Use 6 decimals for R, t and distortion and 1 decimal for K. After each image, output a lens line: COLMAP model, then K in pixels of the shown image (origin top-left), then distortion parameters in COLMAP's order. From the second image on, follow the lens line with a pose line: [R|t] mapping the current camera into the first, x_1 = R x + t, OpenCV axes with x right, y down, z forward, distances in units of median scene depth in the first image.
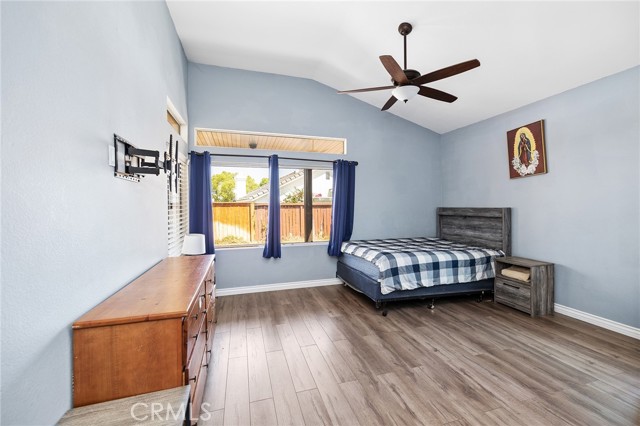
lens RADIAL K [[272.9, 0, 320.0], [0, 272.9, 213.0], [0, 0, 1]] dist [0.000857, 0.000318]
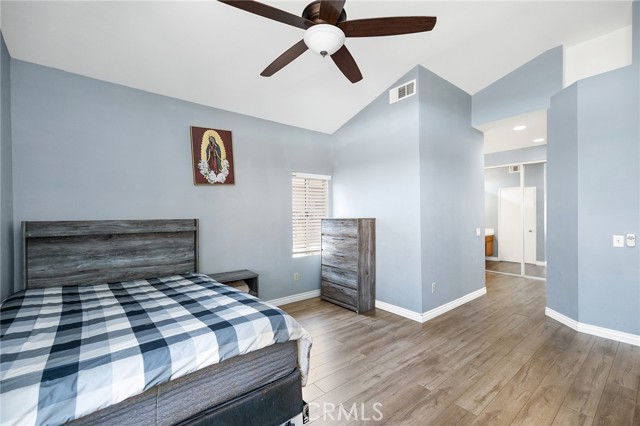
lens RADIAL K [[272.9, 0, 320.0], [0, 272.9, 213.0], [0, 0, 1]] dist [0.000857, 0.000318]
pose [[-0.376271, 0.011439, 0.926439, -0.230733], [0.034280, 0.999411, 0.001583, -0.026871], [-0.925875, 0.032354, -0.376441, 1.014649]]
